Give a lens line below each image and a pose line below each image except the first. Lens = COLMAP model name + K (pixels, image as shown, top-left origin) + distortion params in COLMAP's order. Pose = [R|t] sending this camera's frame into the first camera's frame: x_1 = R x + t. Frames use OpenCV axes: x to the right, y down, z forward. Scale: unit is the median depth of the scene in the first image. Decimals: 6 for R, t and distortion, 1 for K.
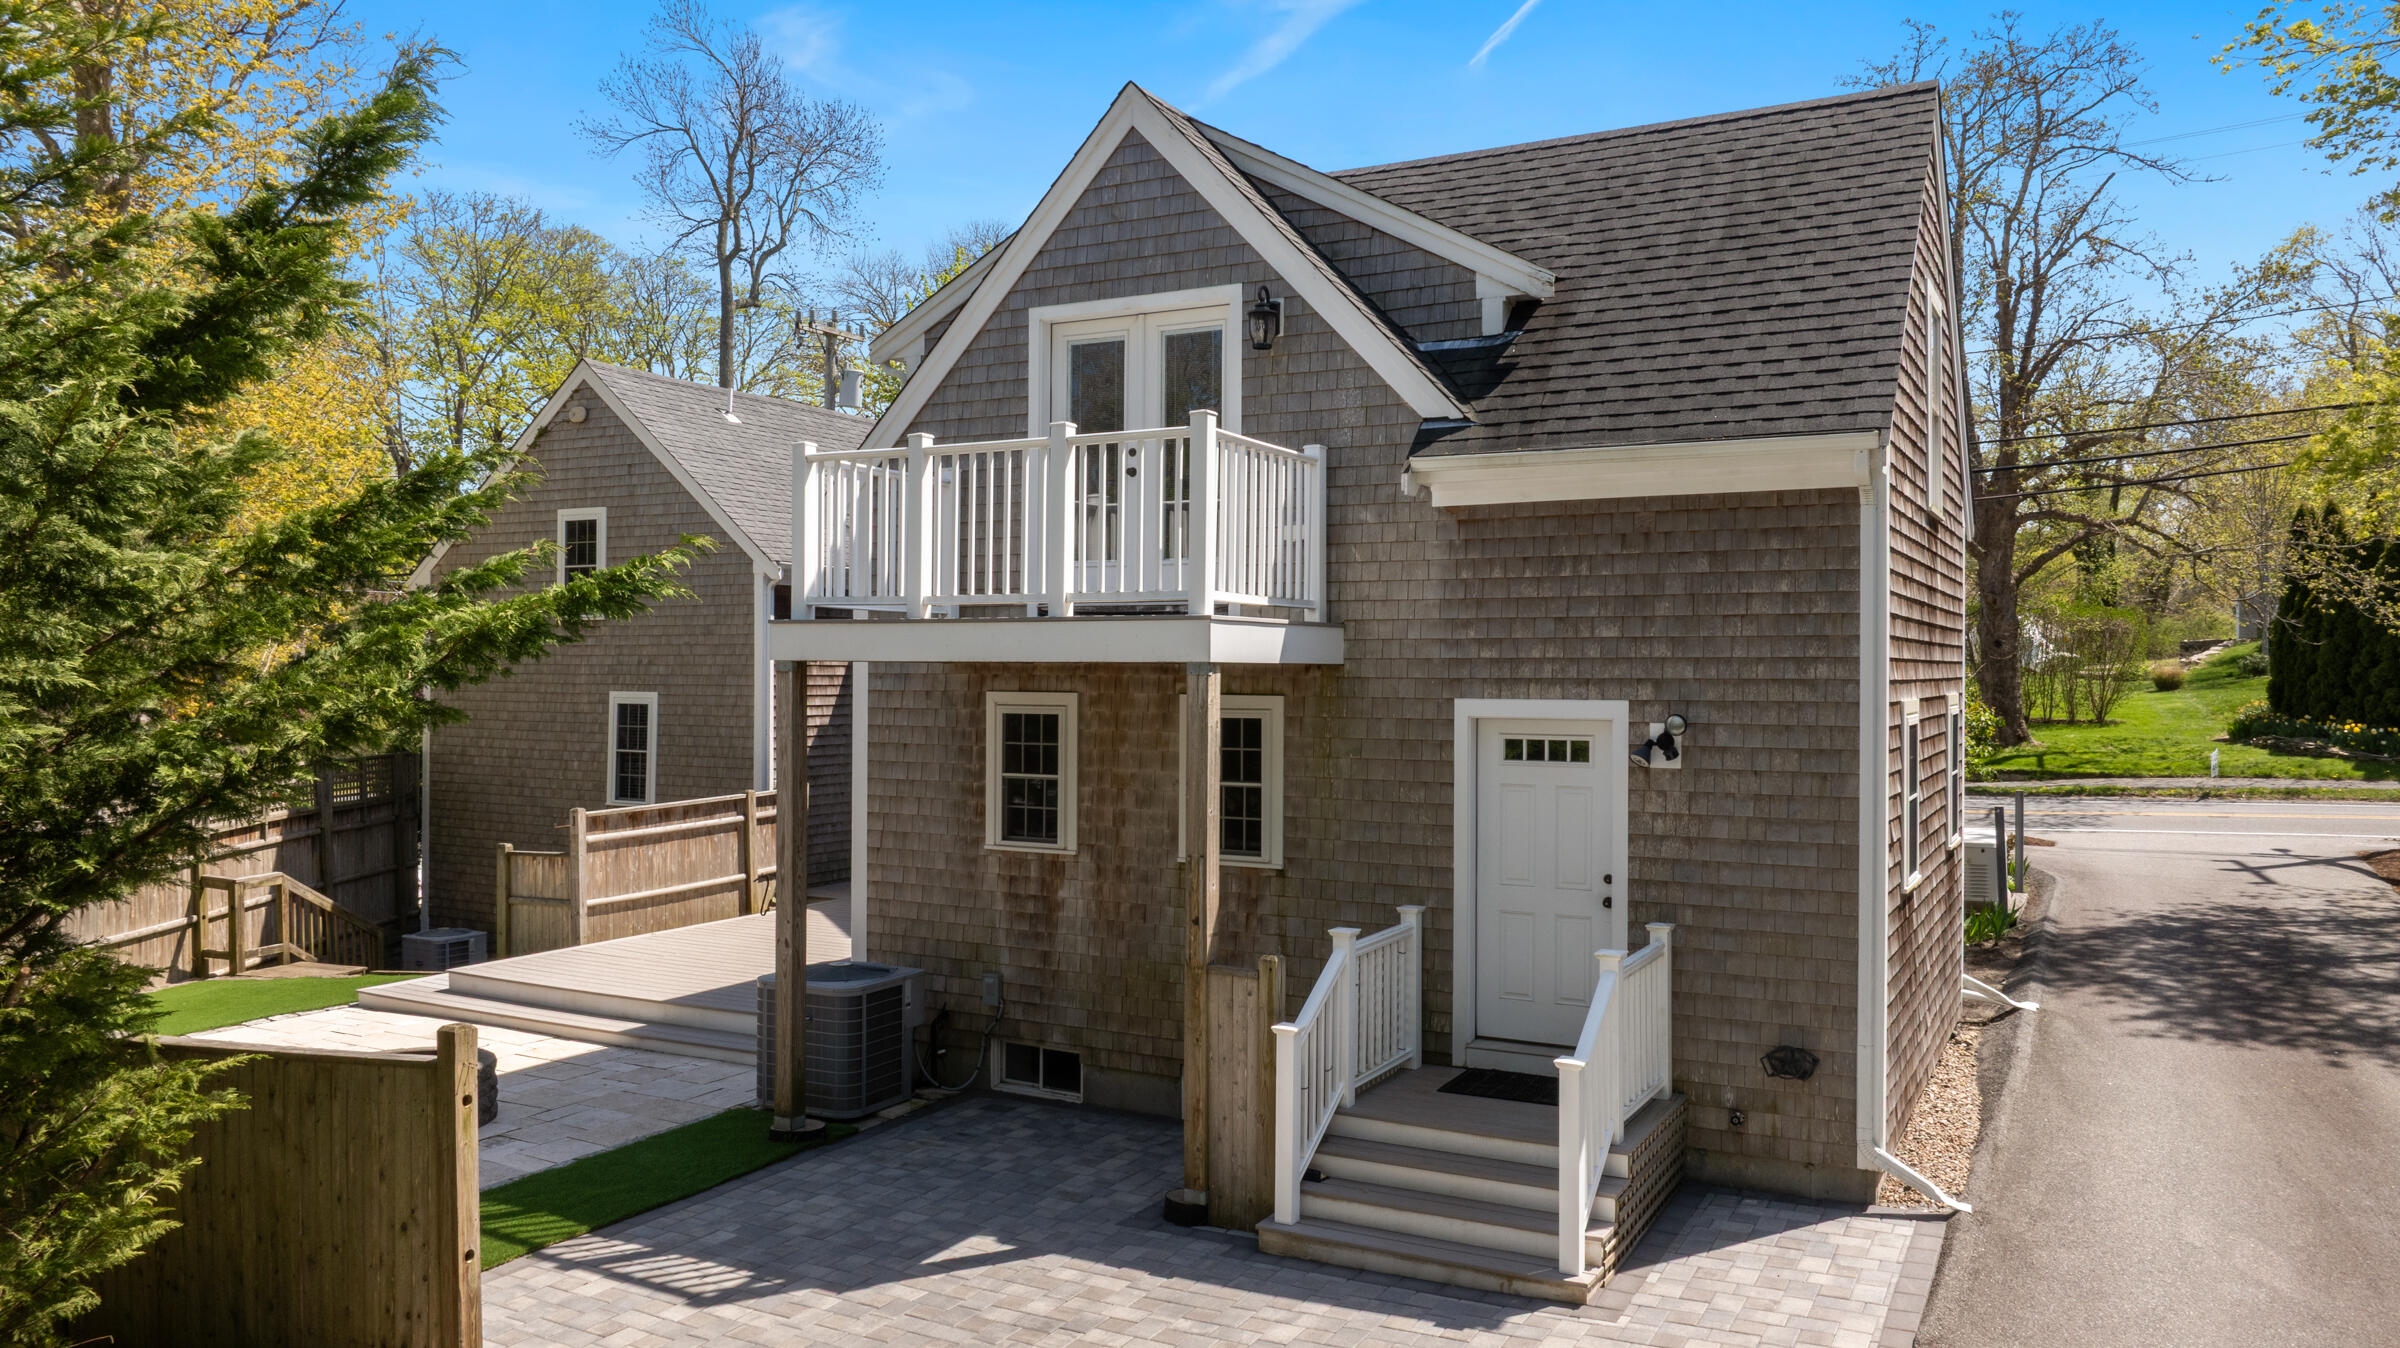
lens RADIAL K [[1744.8, 0, 1200.0], [0, 1744.8, 674.0], [0, 0, 1]] dist [-0.070946, 0.095235]
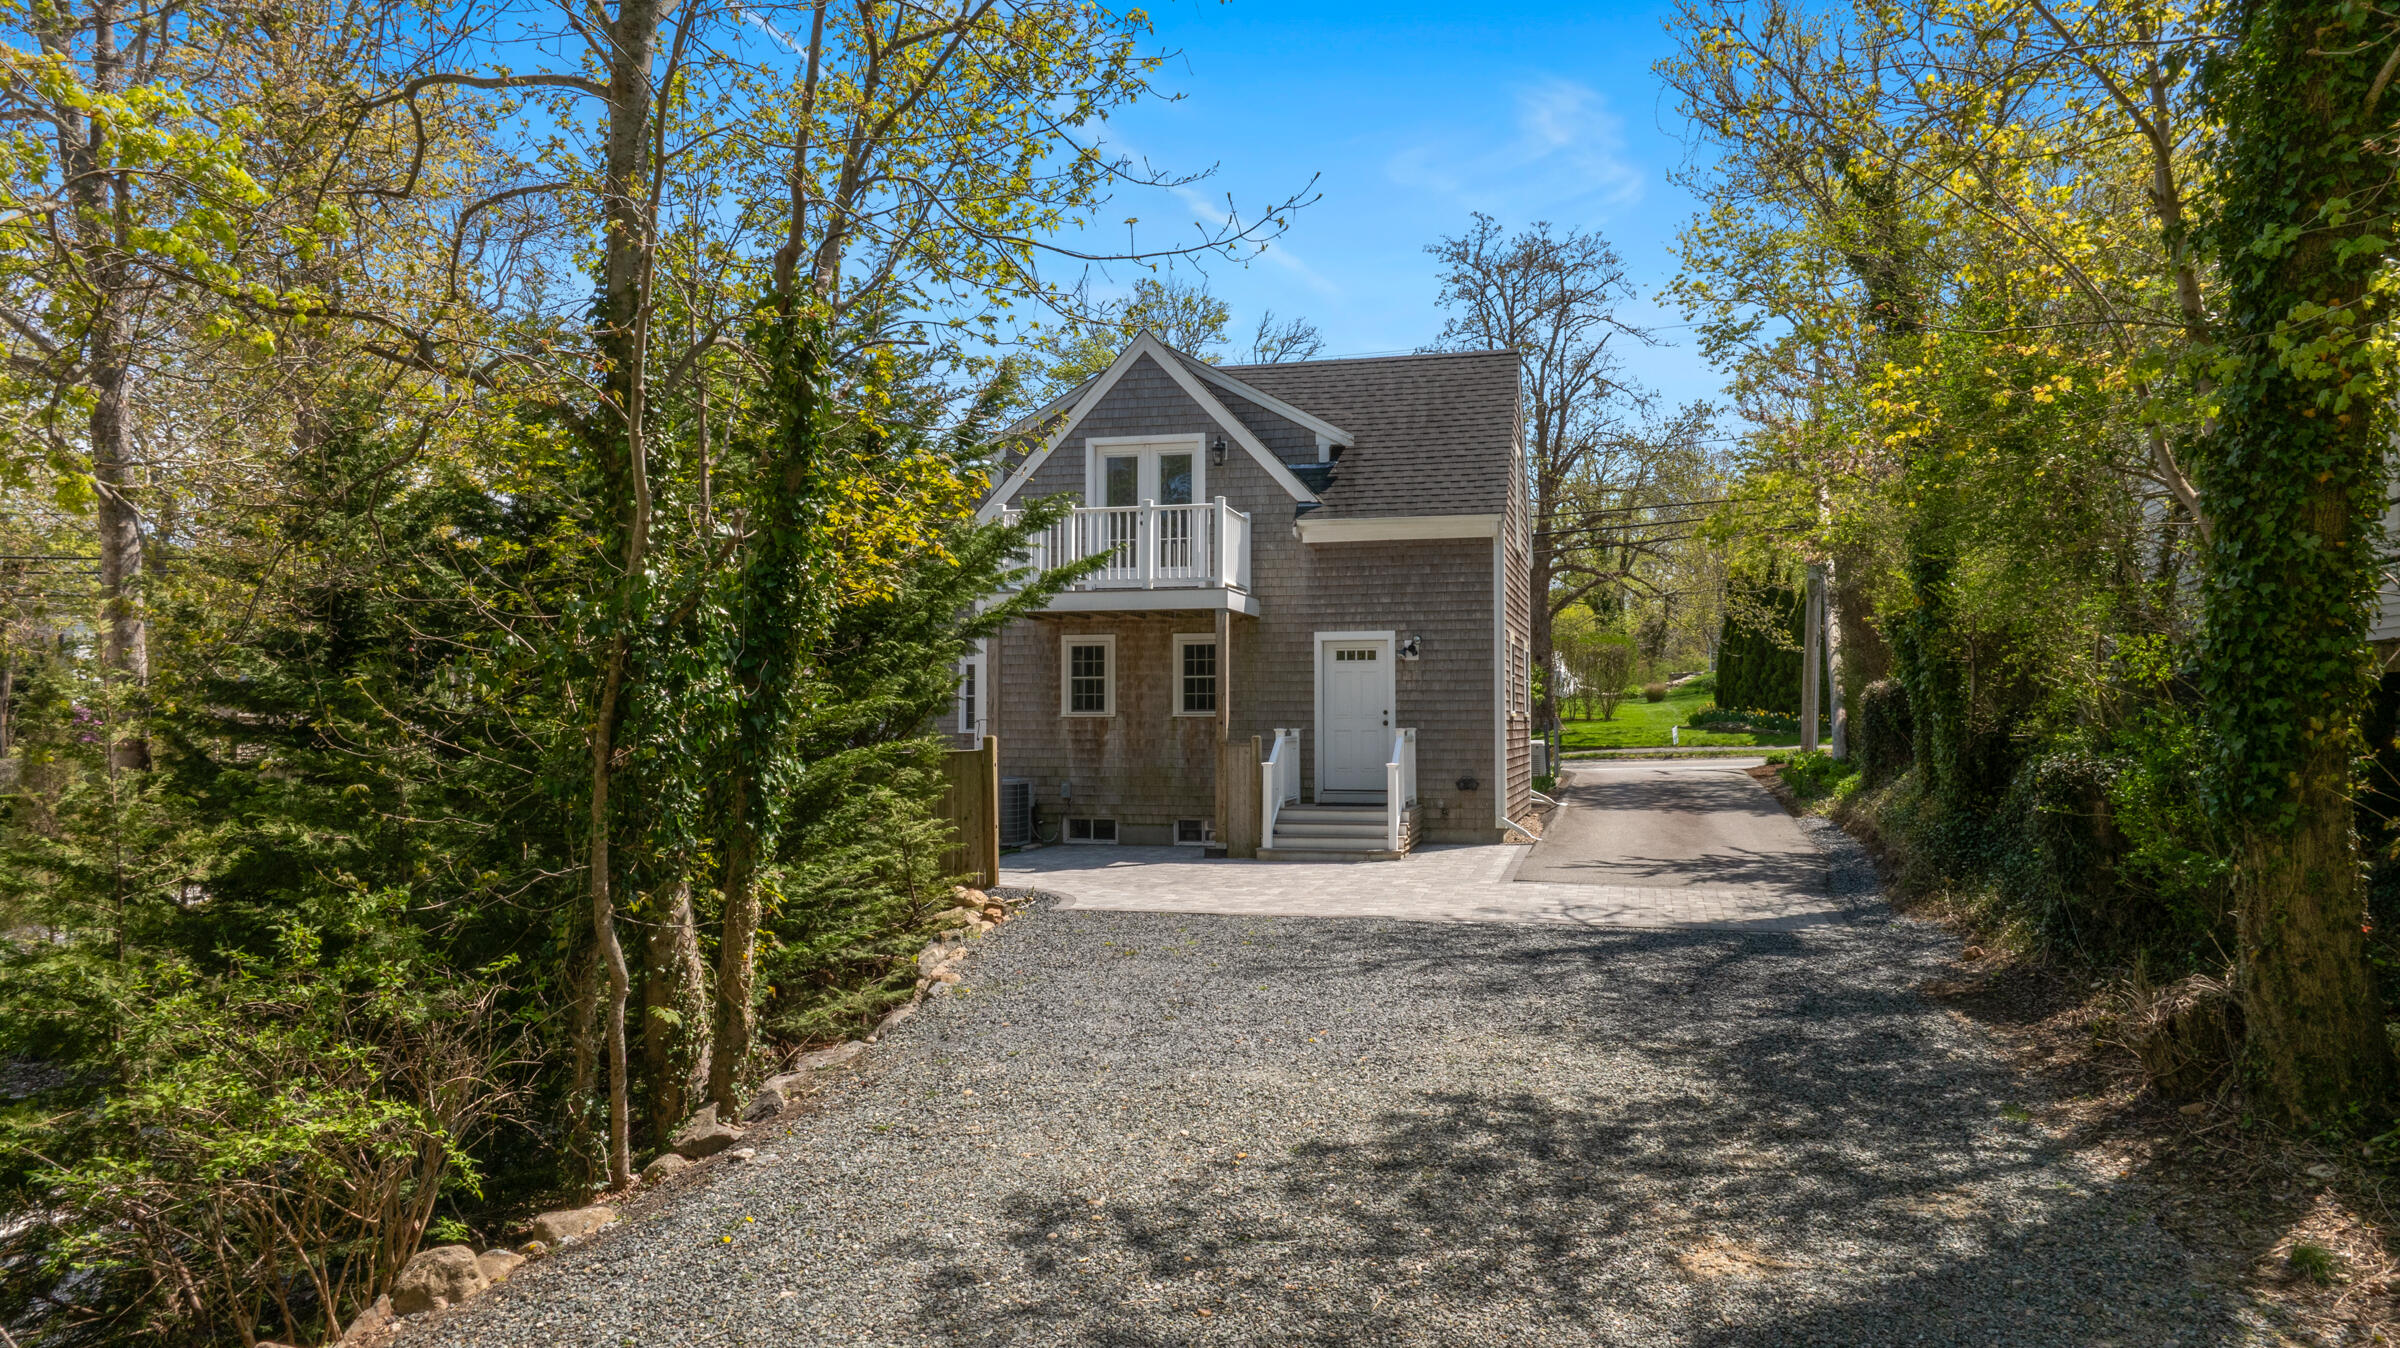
lens RADIAL K [[1693.0, 0, 1274.5], [0, 1693.0, 687.6], [0, 0, 1]] dist [0.029819, -0.000284]
pose [[0.960507, -0.001427, 0.278253, -0.431217], [0.007827, 0.999730, -0.021892, 0.114368], [-0.278147, 0.023205, 0.960258, -0.888726]]
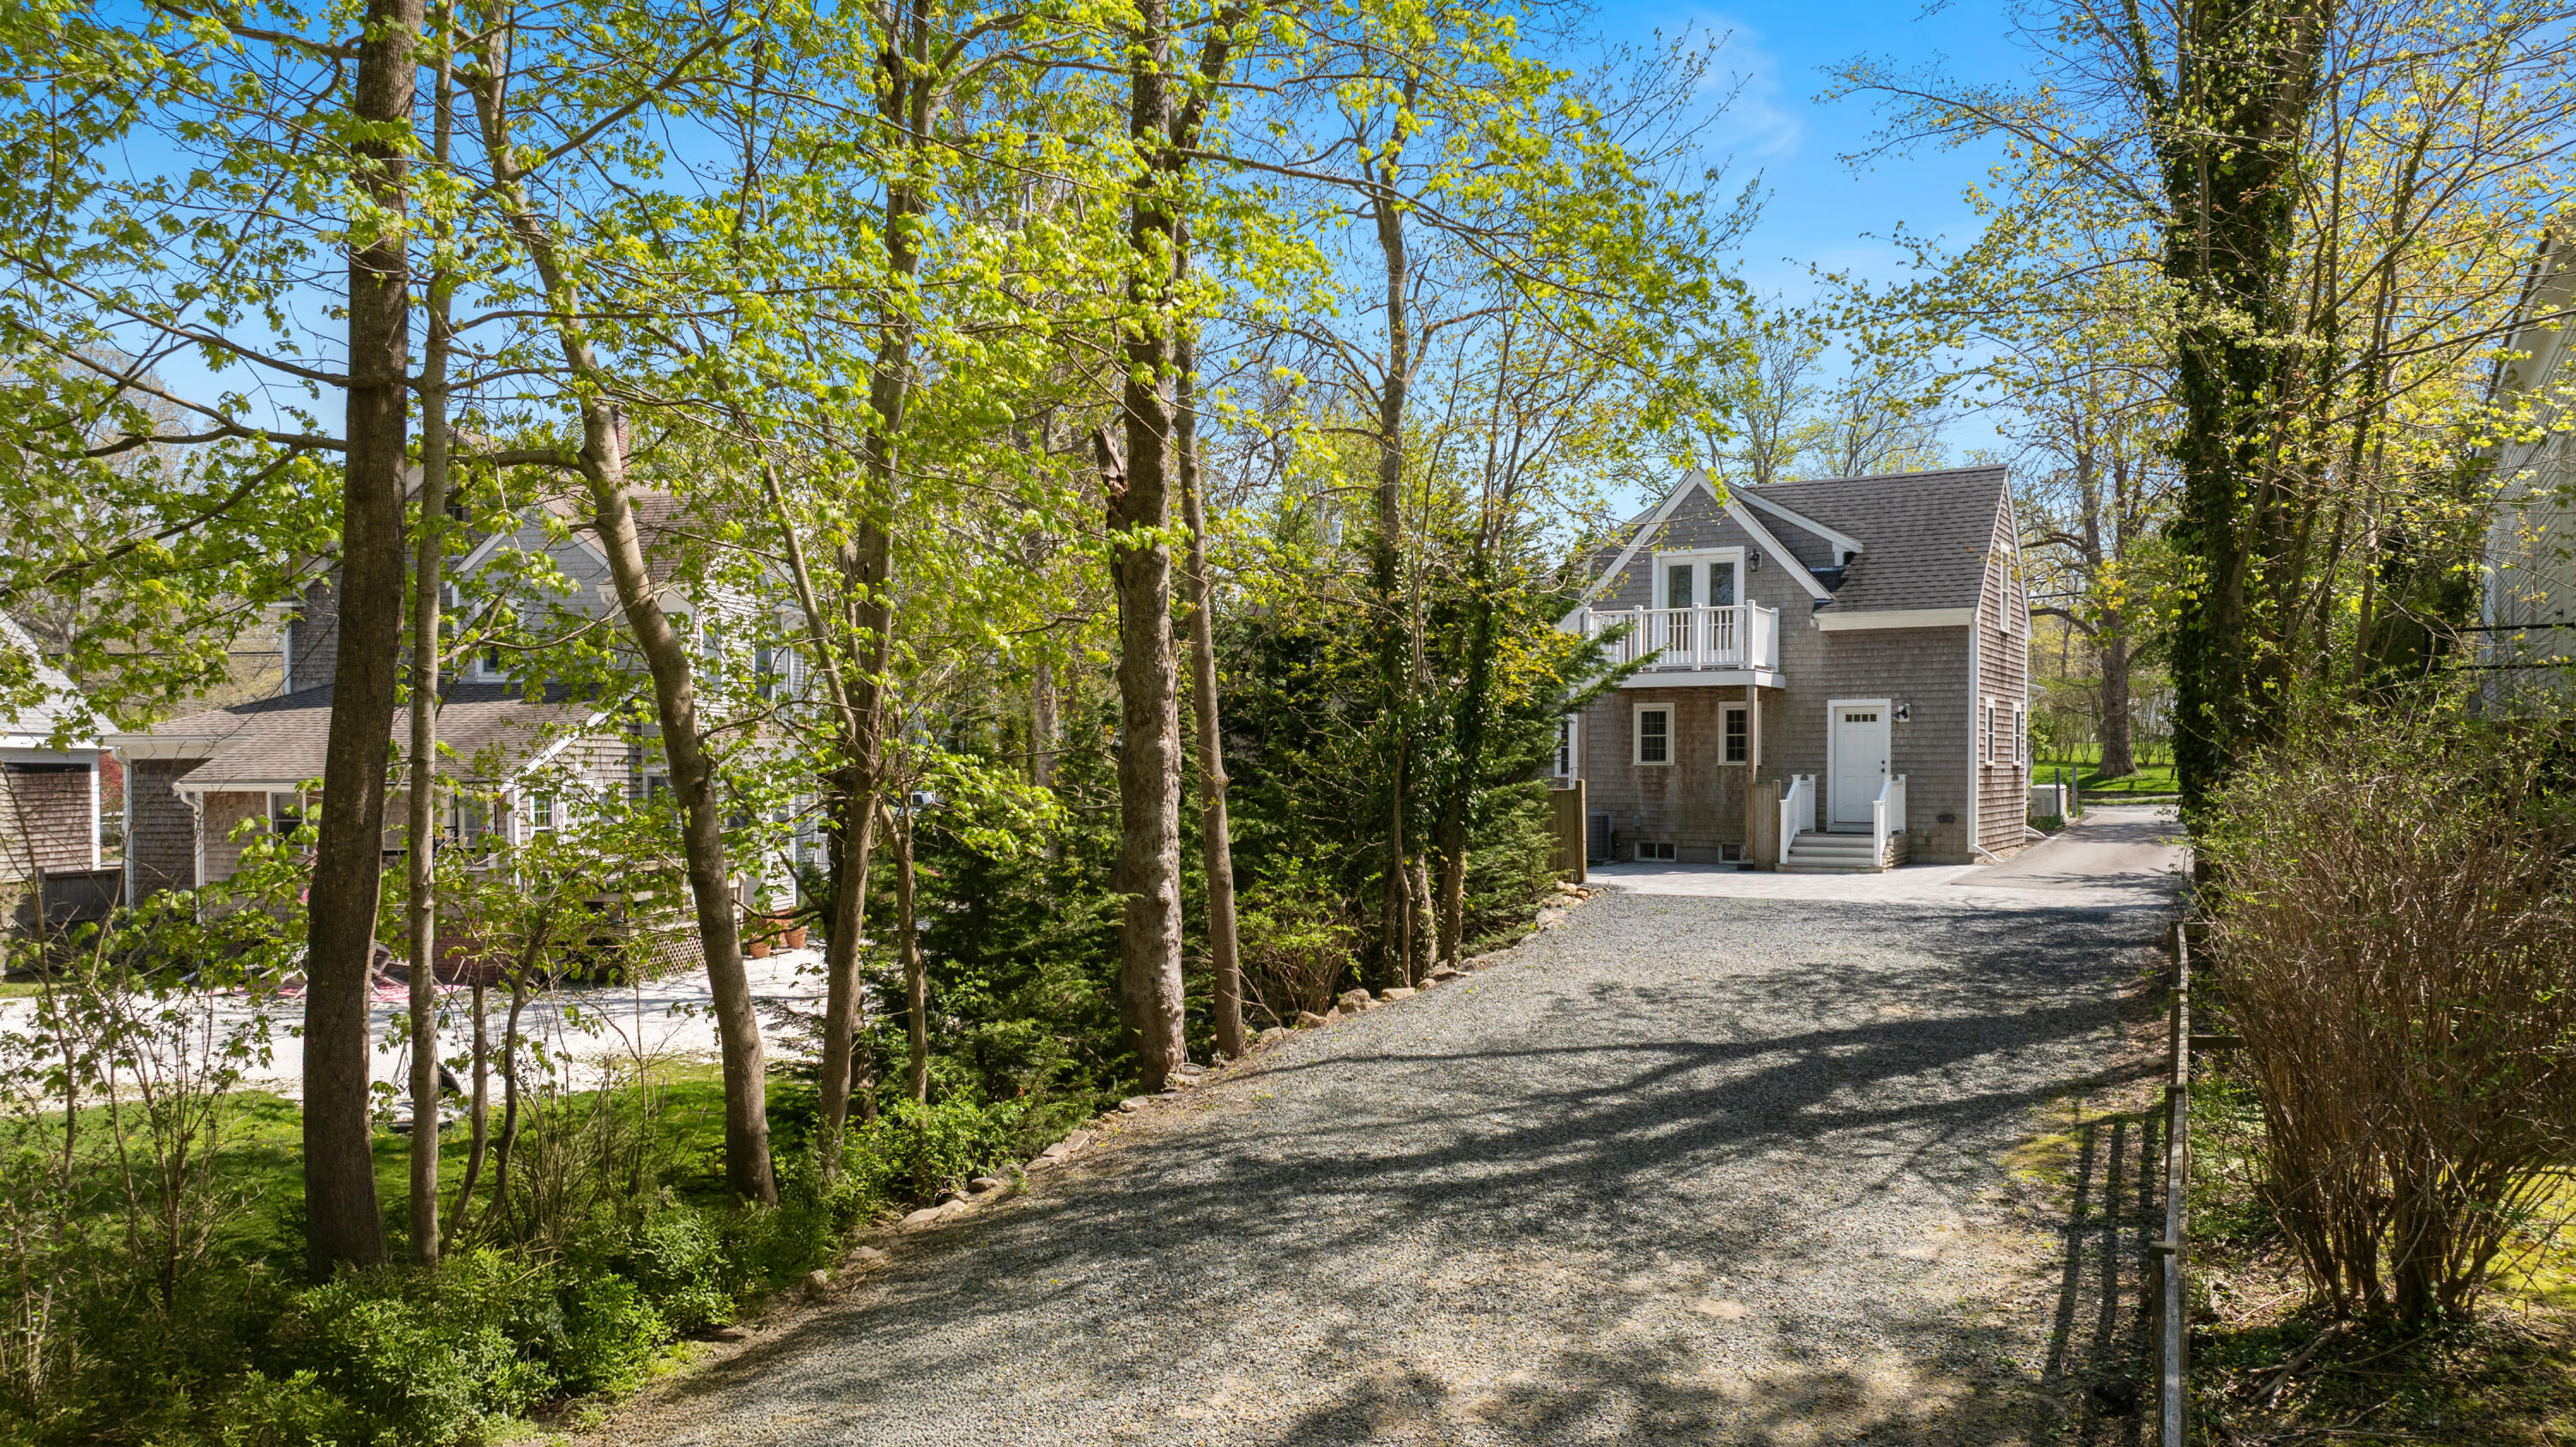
lens RADIAL K [[1859.7, 0, 1377.8], [0, 1859.7, 862.2], [0, 0, 1]] dist [-0.080015, 0.088373]
pose [[0.999946, -0.008201, 0.006432, -0.529829], [0.007881, 0.998801, 0.048312, 0.111151], [-0.006820, -0.048258, 0.998812, -1.750094]]
